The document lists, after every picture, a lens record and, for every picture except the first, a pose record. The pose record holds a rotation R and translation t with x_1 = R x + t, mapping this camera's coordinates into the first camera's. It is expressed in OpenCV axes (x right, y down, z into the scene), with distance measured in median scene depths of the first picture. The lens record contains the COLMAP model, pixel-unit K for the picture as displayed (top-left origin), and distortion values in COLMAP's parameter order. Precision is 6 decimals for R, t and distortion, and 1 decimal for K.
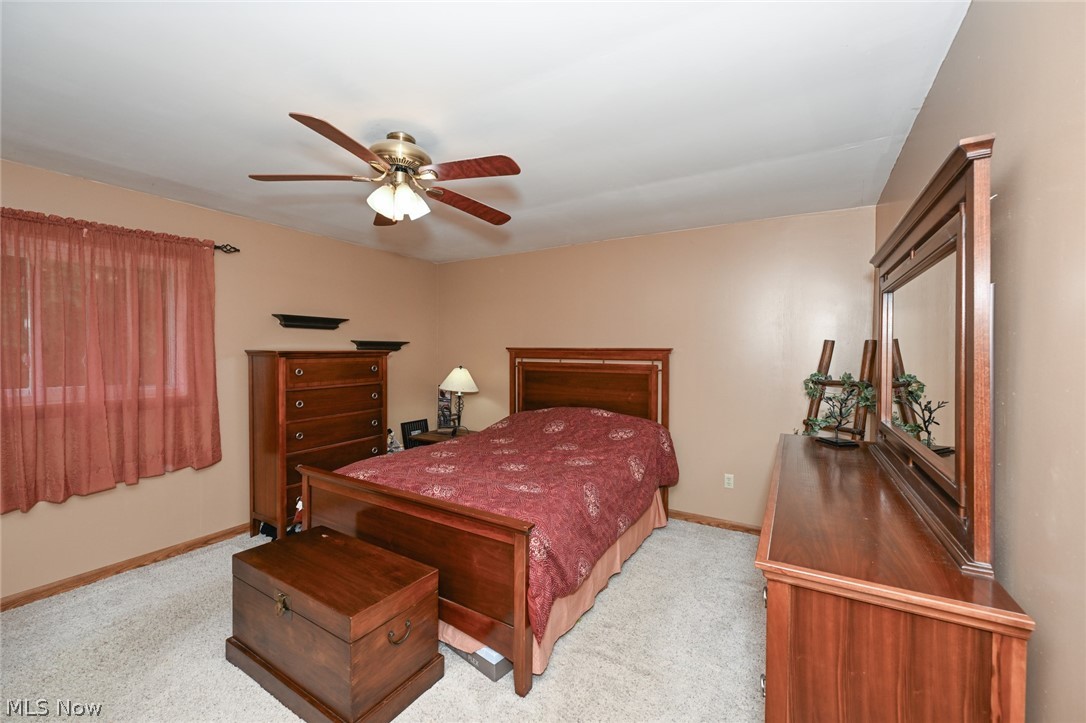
lens RADIAL K [[432.9, 0, 543.0], [0, 432.9, 358.5], [0, 0, 1]] dist [0.000676, 0.000260]
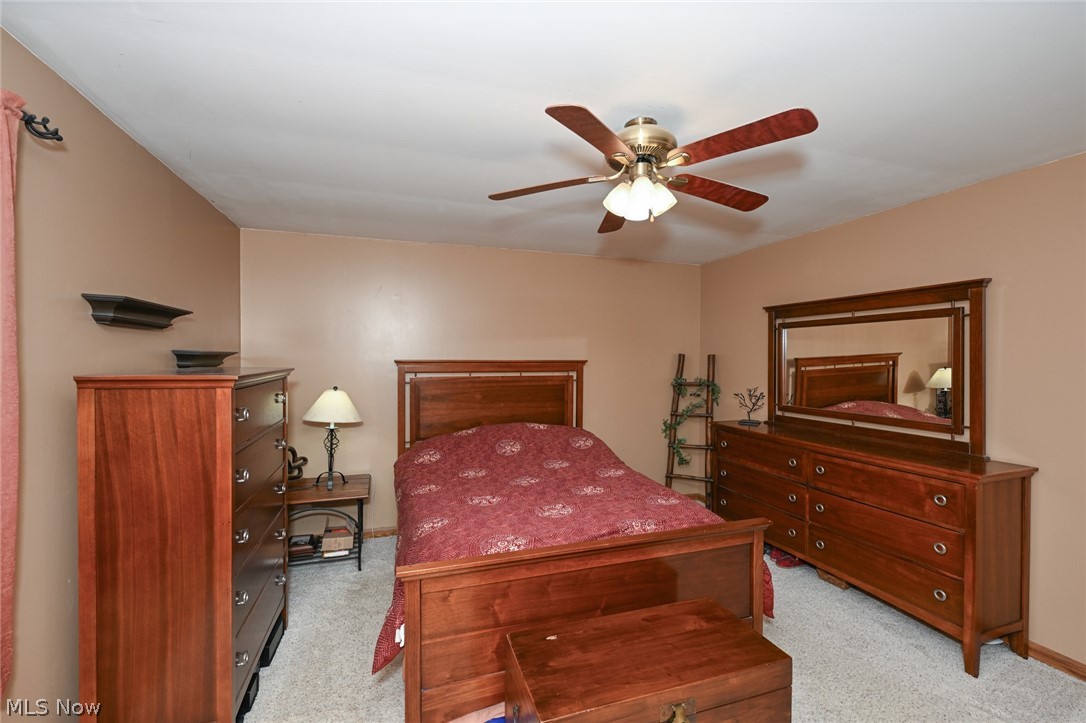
lens RADIAL K [[452.8, 0, 540.2], [0, 452.8, 357.2], [0, 0, 1]] dist [-0.000306, 0.000108]
pose [[0.658825, -0.005566, 0.752276, -0.640145], [0.017814, 0.999808, -0.008205, -0.022984], [-0.752085, 0.018807, 0.658797, 0.313853]]
